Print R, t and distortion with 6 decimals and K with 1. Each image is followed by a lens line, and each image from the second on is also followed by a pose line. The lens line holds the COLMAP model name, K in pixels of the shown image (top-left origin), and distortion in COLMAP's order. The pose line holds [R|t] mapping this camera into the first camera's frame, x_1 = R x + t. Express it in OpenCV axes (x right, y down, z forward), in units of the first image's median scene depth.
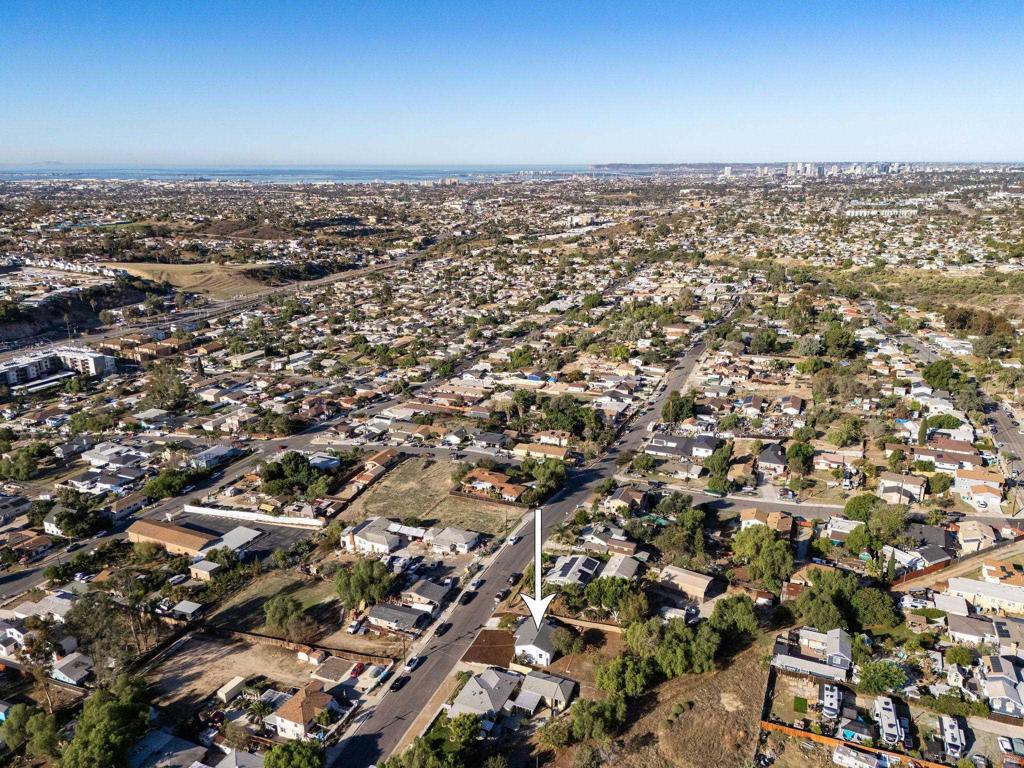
lens RADIAL K [[751.2, 0, 506.8], [0, 751.2, 363.6], [0, 0, 1]] dist [0.070704, -0.065539]
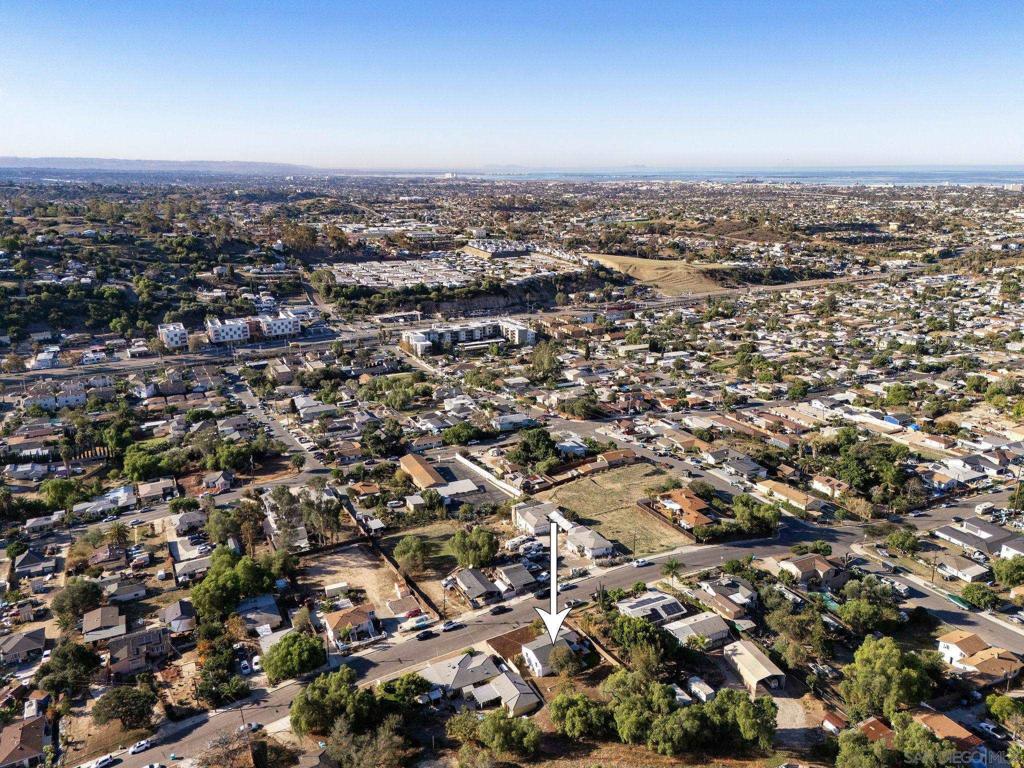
lens RADIAL K [[751.2, 0, 506.8], [0, 751.2, 363.6], [0, 0, 1]] dist [0.070704, -0.065539]
pose [[0.776198, 0.161565, -0.609438, 0.143312], [-0.163024, 0.985168, 0.053541, -0.012574], [0.609049, 0.057795, 0.791024, 0.044188]]
